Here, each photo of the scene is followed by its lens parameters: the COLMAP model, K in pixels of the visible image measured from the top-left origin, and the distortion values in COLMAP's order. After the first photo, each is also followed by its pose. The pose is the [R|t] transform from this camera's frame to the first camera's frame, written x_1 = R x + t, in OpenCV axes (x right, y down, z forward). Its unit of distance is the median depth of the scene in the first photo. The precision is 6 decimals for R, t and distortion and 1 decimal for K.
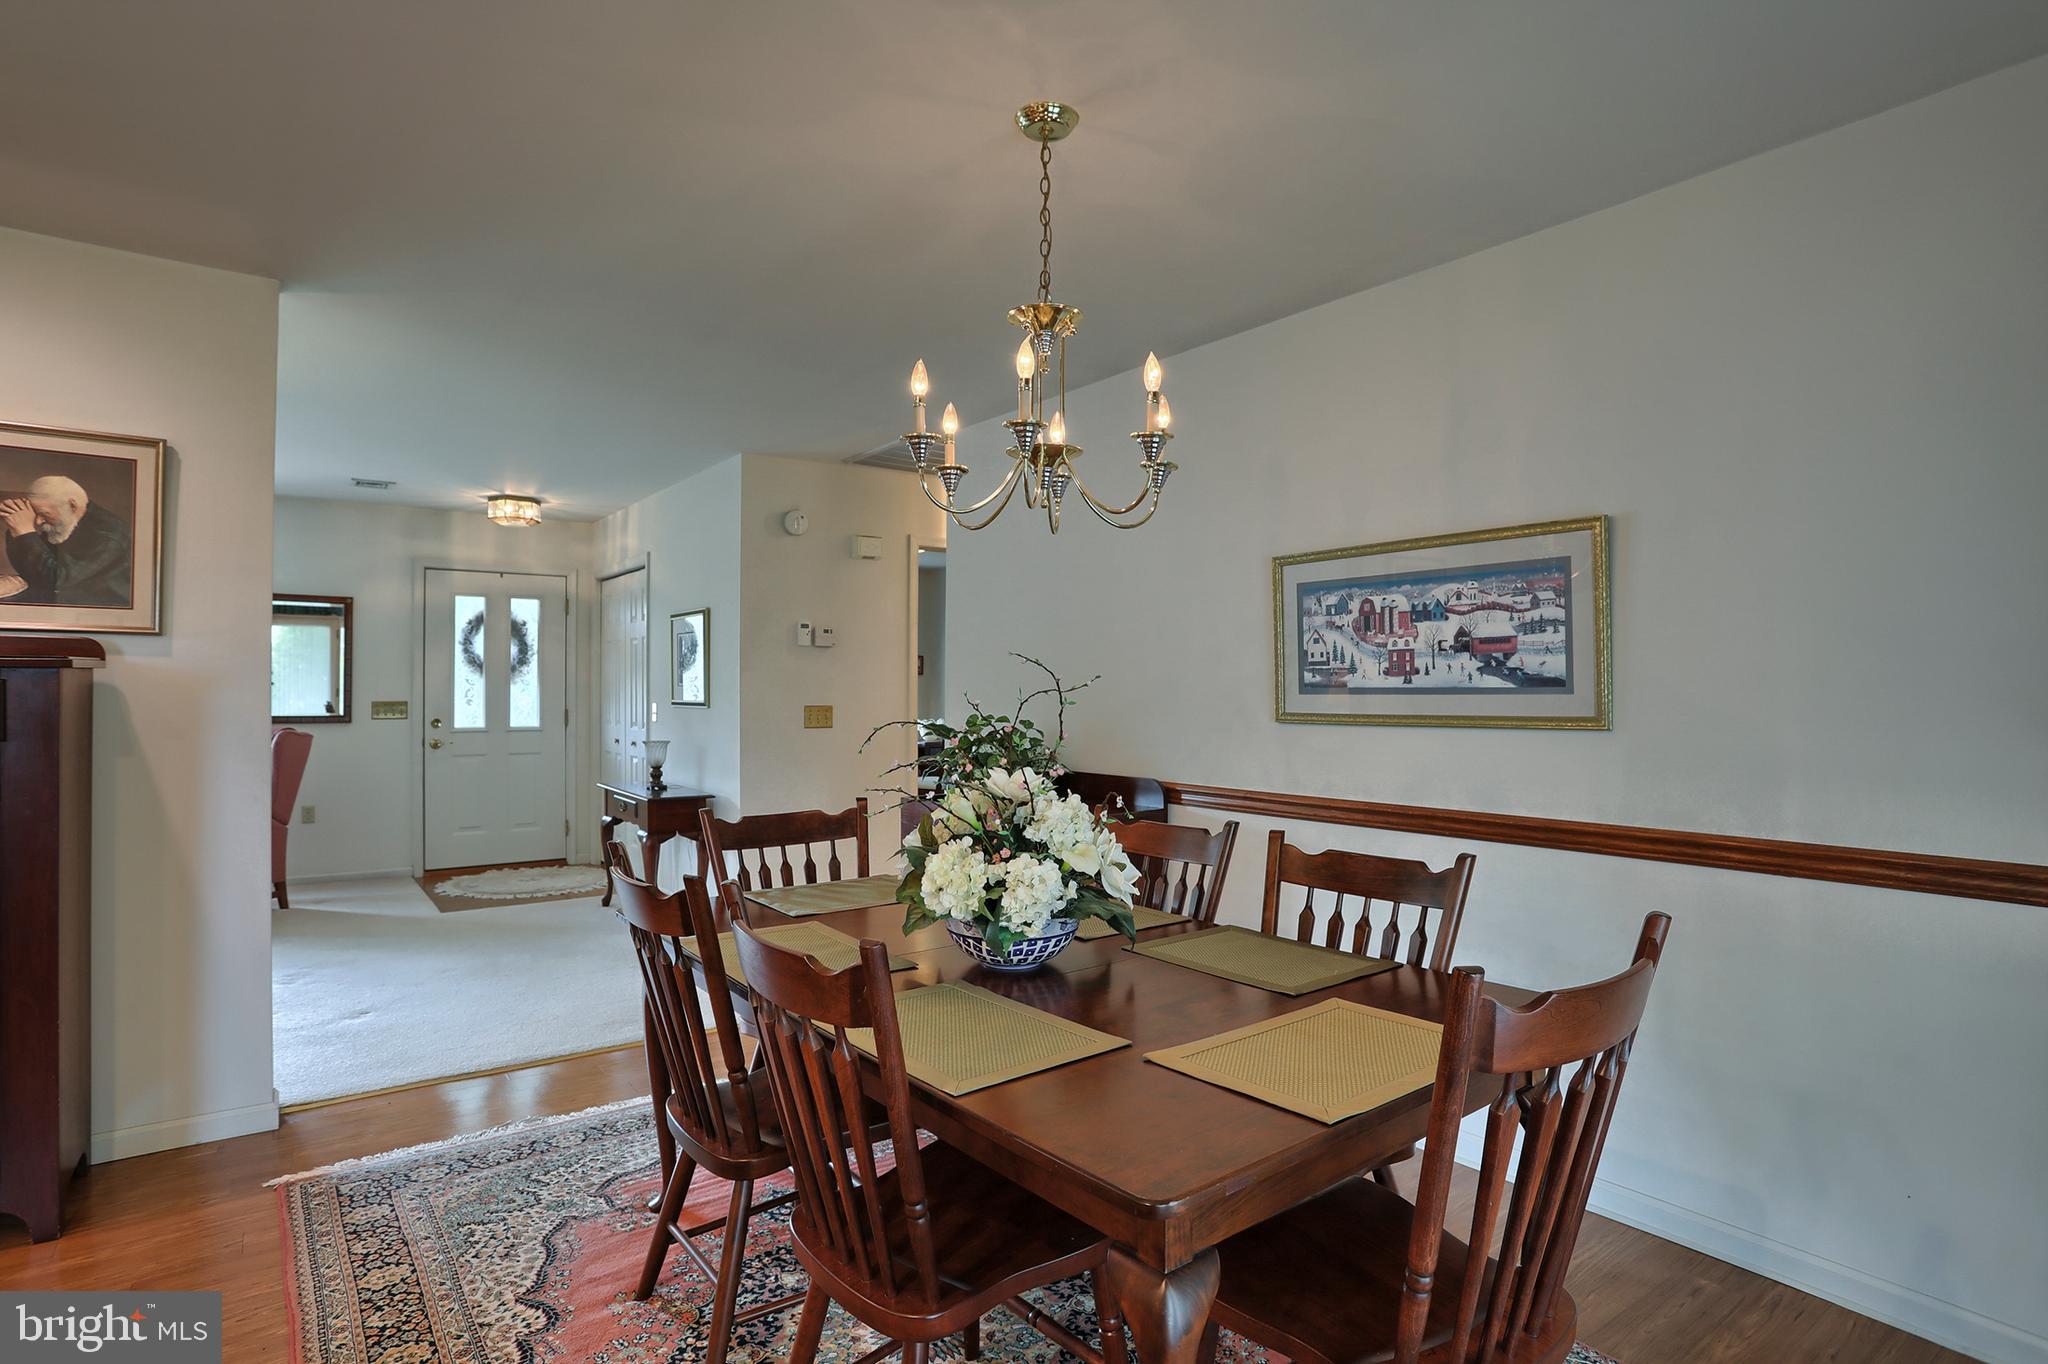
lens RADIAL K [[1066.8, 0, 1009.7], [0, 1066.8, 670.3], [0, 0, 1]] dist [-0.064914, 0.020523]
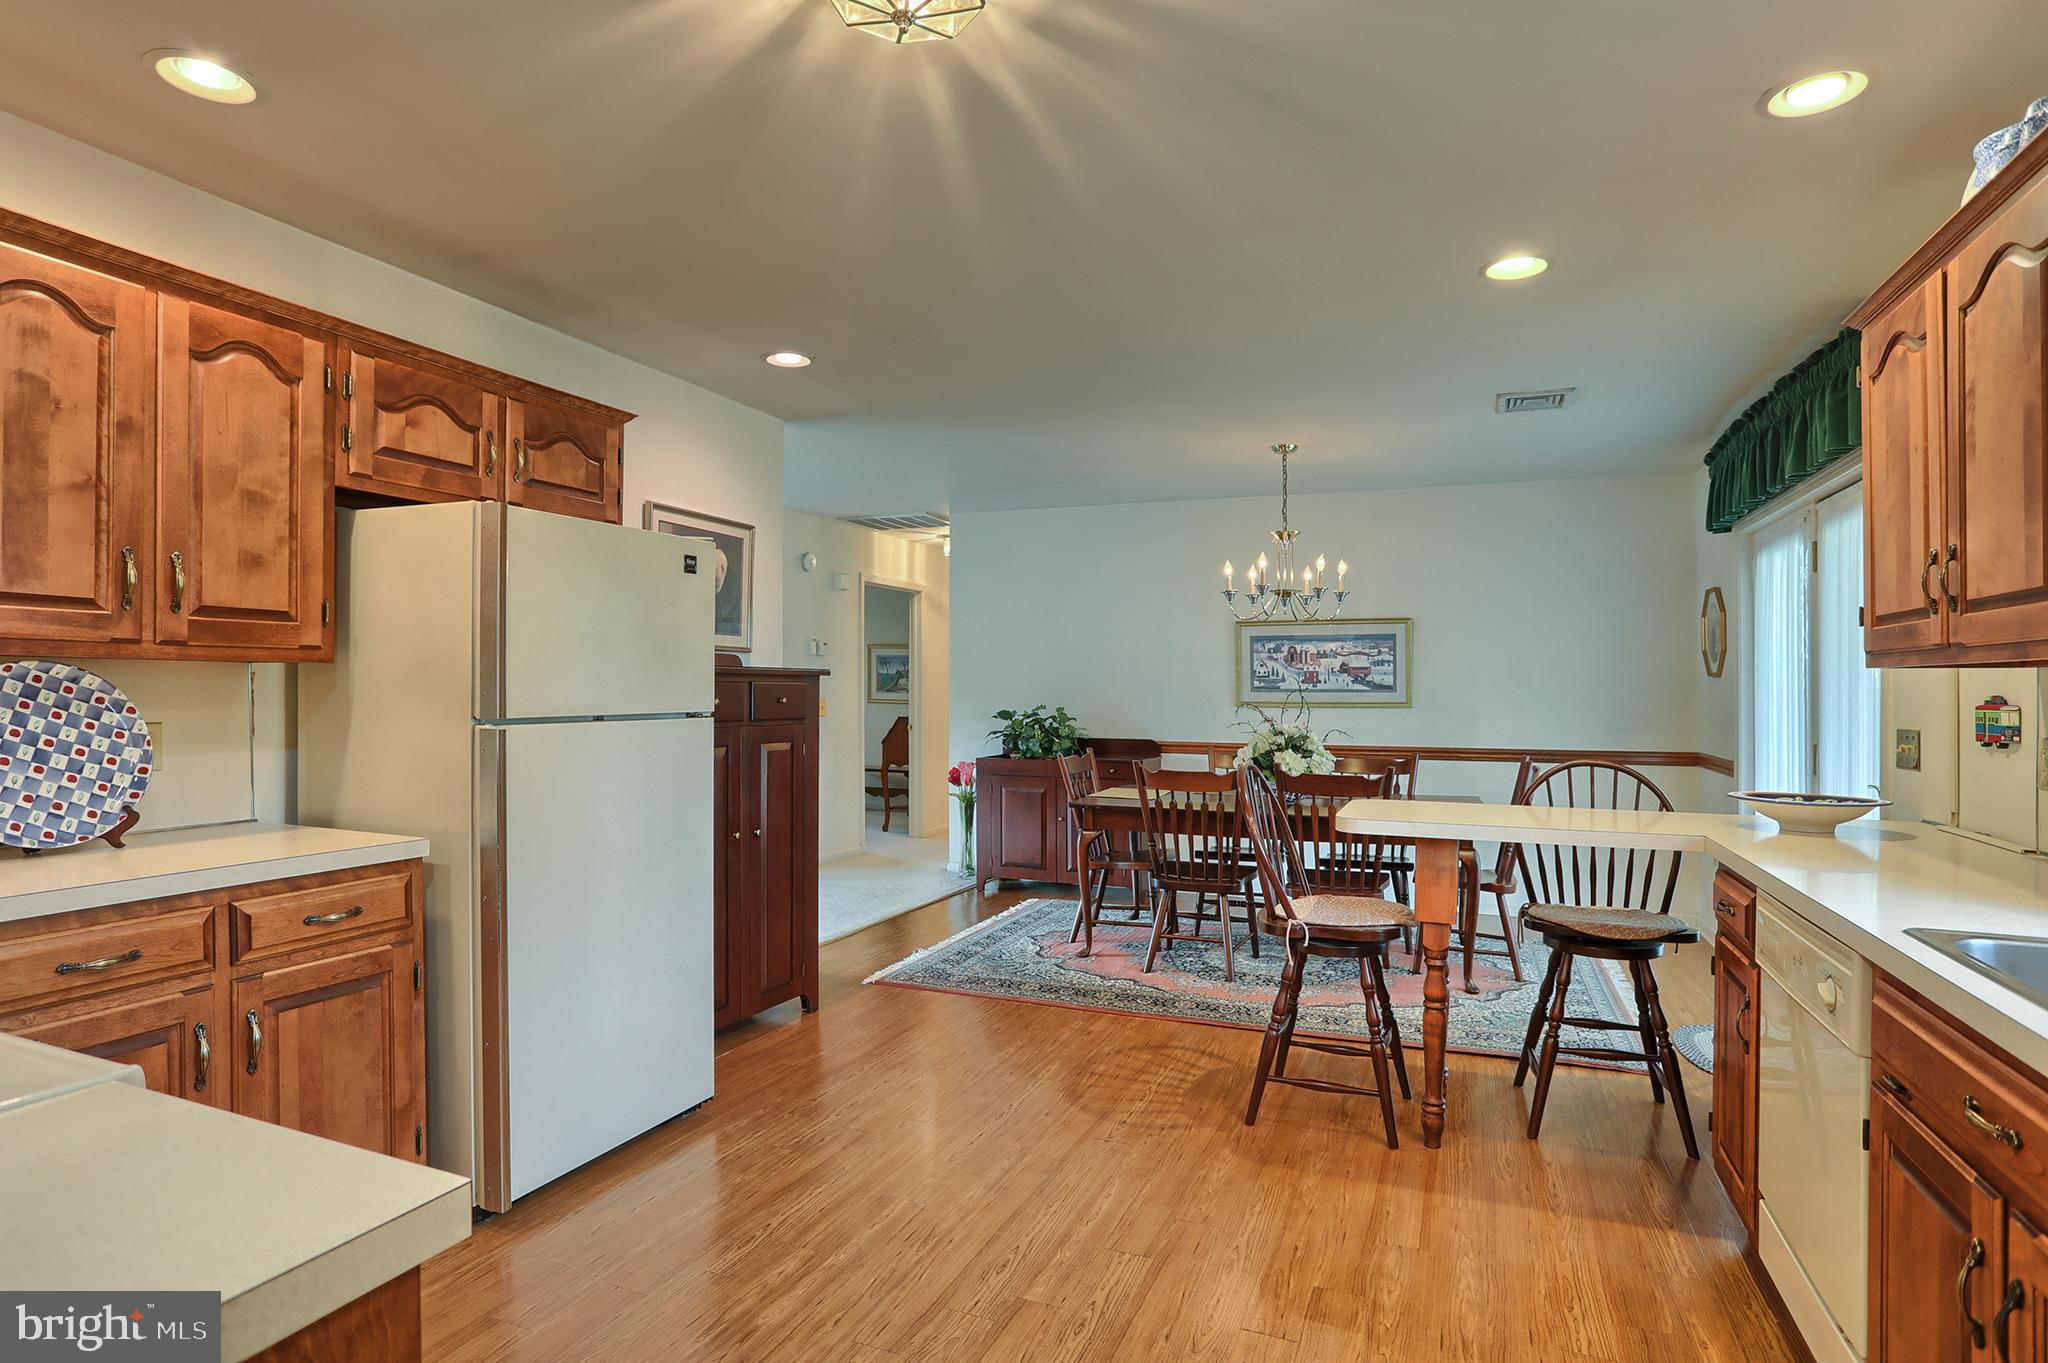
lens RADIAL K [[1066.8, 0, 1035.7], [0, 1066.8, 671.1], [0, 0, 1]] dist [-0.064914, 0.020523]
pose [[0.857997, 0.012071, 0.513513, -1.273276], [-0.014234, 0.999899, 0.000278, -0.013270], [-0.513457, -0.007548, 0.858082, -0.577109]]
